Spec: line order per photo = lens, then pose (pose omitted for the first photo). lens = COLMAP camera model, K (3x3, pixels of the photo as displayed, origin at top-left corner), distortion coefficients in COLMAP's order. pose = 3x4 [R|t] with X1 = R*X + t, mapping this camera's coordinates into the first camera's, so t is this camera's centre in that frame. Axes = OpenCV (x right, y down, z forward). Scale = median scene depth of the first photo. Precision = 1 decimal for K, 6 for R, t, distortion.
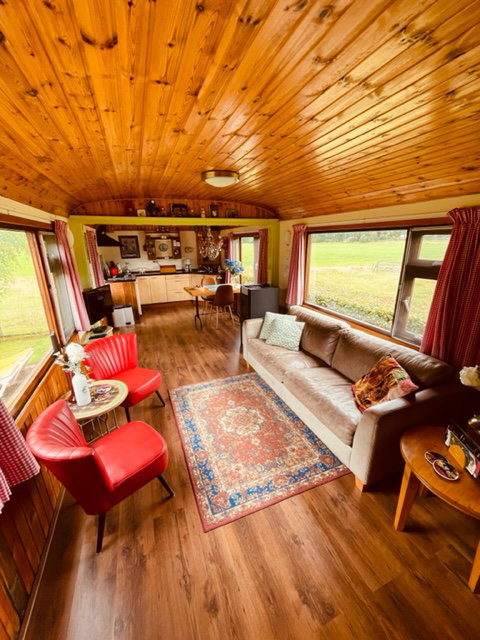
lens RADIAL K [[257.5, 0, 240.1], [0, 257.5, 319.6], [0, 0, 1]] dist [0.001598, 0.000031]
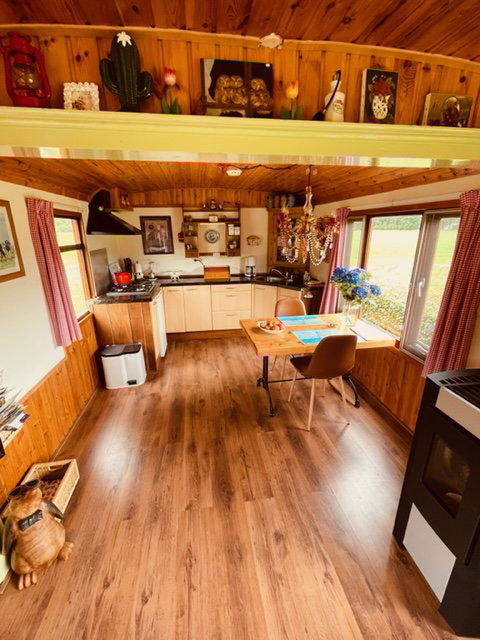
lens RADIAL K [[284.0, 0, 240.7], [0, 284.0, 322.2], [0, 0, 1]] dist [-0.020600, -0.000077]
pose [[0.975074, 0.075609, -0.208600, -0.087378], [-0.070447, 0.997000, 0.032074, -0.114951], [0.210399, -0.016579, 0.977475, 0.393804]]
